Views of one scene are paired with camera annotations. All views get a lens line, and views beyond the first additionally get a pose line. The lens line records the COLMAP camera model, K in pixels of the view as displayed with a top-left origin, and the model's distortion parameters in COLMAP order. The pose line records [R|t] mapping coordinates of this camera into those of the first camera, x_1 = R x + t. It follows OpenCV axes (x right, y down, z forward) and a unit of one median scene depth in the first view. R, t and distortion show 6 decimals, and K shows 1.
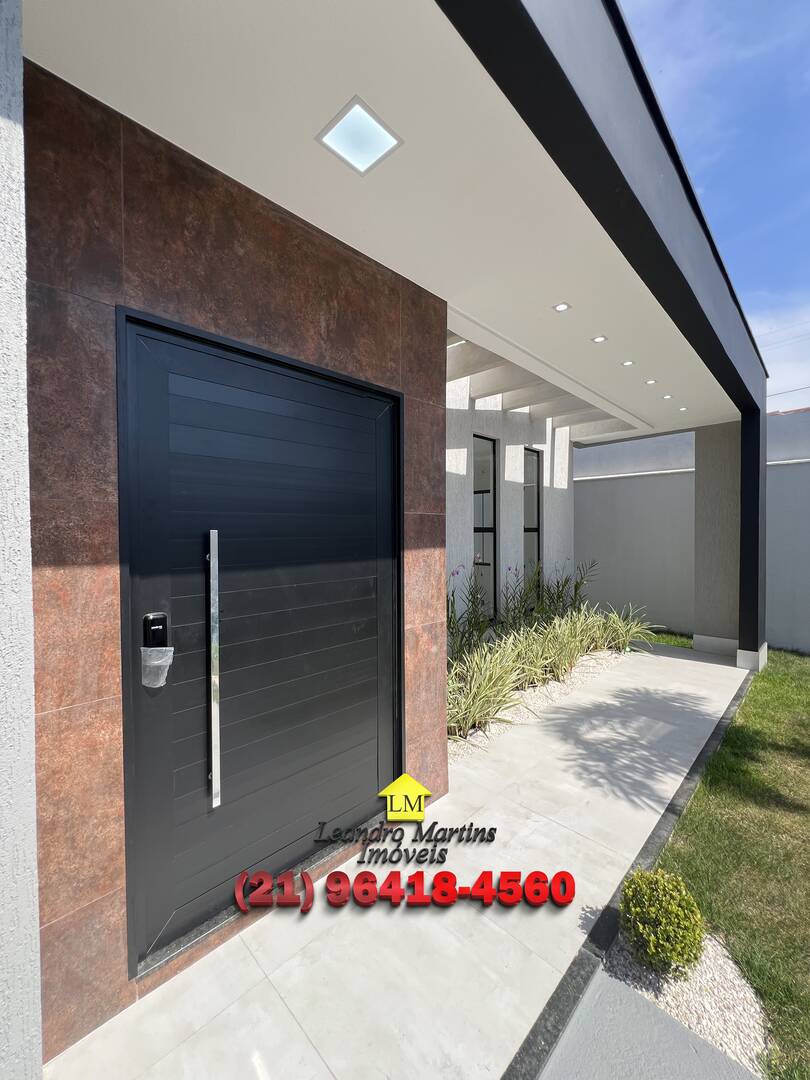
lens RADIAL K [[435.7, 0, 405.0], [0, 435.7, 540.0], [0, 0, 1]] dist [-0.000838, -0.000096]
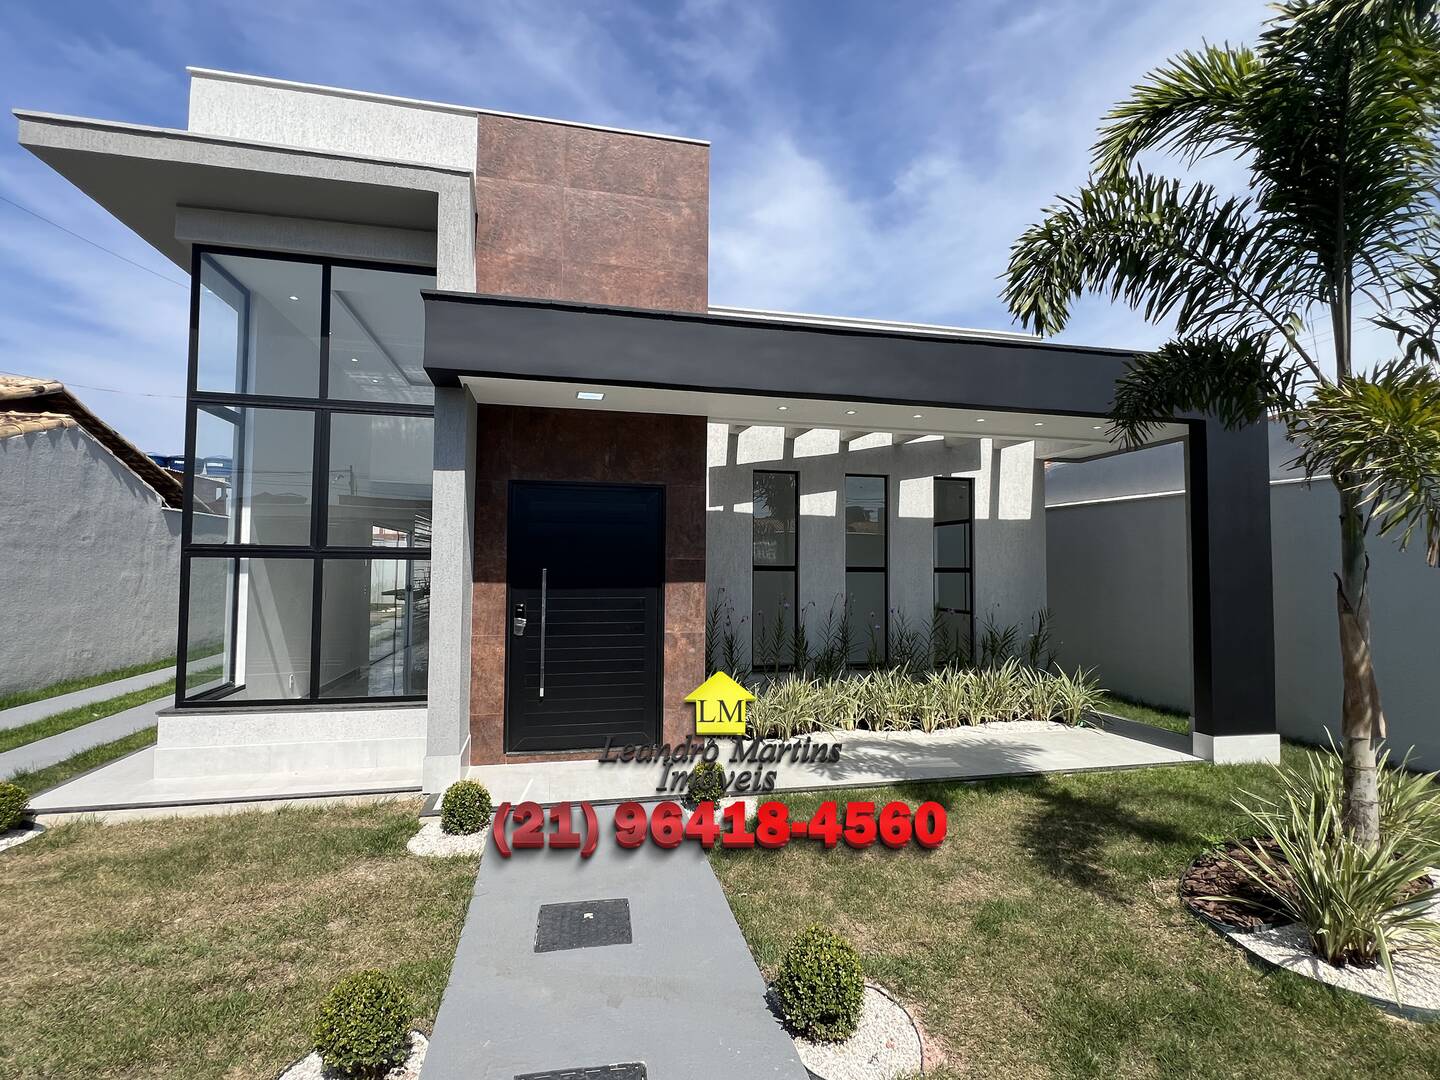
lens RADIAL K [[714.6, 0, 715.8], [0, 714.6, 535.8], [0, 0, 1]] dist [0.000161, 0.000057]
pose [[0.844114, -0.009262, -0.536083, 0.840792], [-0.022103, 0.998400, -0.052052, -0.008243], [0.535708, 0.055787, 0.842559, -0.599894]]
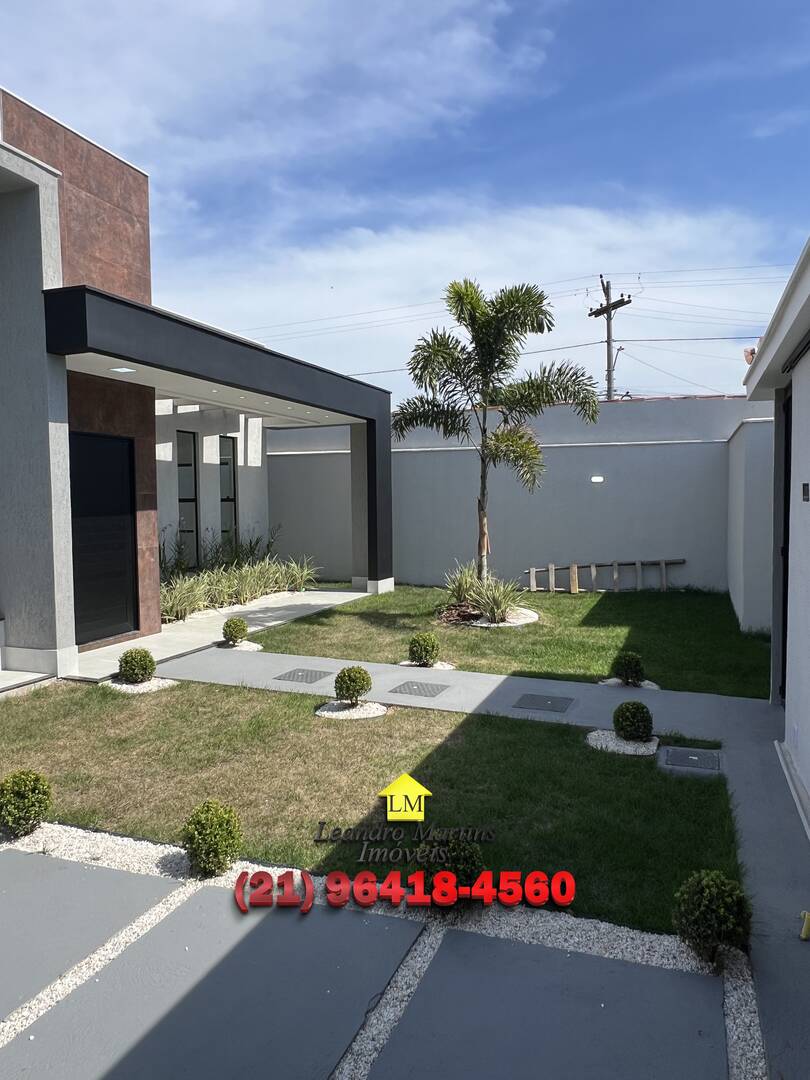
lens RADIAL K [[743.1, 0, 408.1], [0, 743.1, 536.8], [0, 0, 1]] dist [0.001156, -0.000620]
pose [[0.914413, -0.023553, 0.404098, -0.140780], [0.011247, 0.999399, 0.032802, 0.024814], [-0.404627, -0.025450, 0.914128, -1.550392]]
